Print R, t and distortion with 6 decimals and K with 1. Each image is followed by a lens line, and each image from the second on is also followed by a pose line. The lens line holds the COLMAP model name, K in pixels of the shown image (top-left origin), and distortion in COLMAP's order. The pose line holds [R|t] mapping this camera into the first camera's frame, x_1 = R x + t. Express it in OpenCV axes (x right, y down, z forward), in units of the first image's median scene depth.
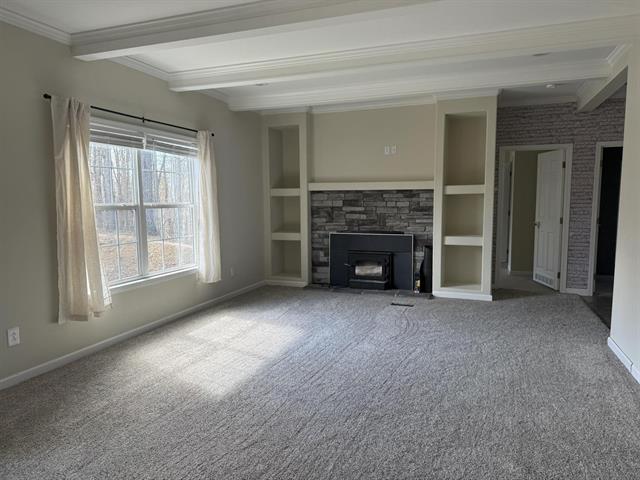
lens RADIAL K [[446.7, 0, 310.3], [0, 446.7, 247.0], [0, 0, 1]] dist [0.058468, -0.070739]
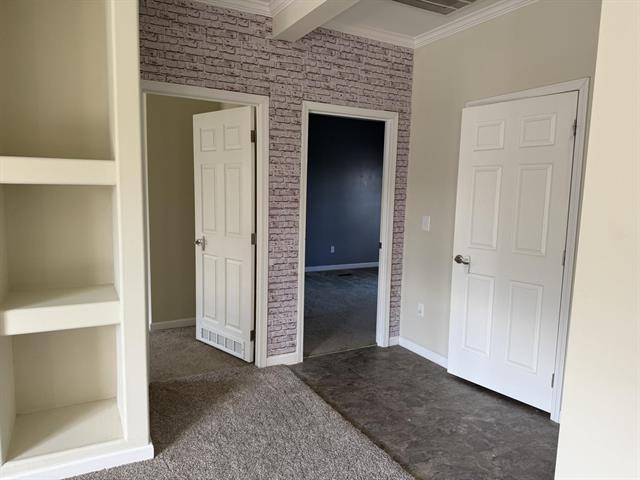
lens RADIAL K [[446.7, 0, 325.8], [0, 446.7, 241.7], [0, 0, 1]] dist [0.058468, -0.070739]
pose [[0.636208, -0.067839, 0.768529, 0.202924], [0.059196, 0.997482, 0.039044, -0.074659], [-0.769243, 0.020654, 0.638622, 0.615012]]
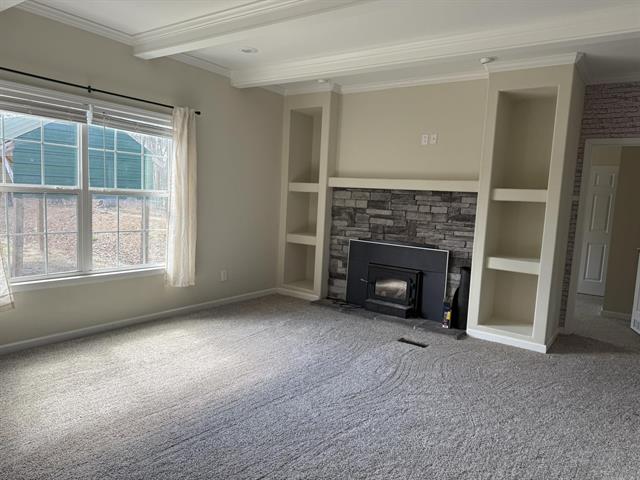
lens RADIAL K [[446.7, 0, 314.8], [0, 446.7, 247.3], [0, 0, 1]] dist [0.058468, -0.070739]
pose [[0.966776, 0.085802, -0.240797, 0.202486], [-0.085076, 0.996284, 0.013432, -0.025387], [0.241054, 0.007500, 0.970483, 0.211484]]
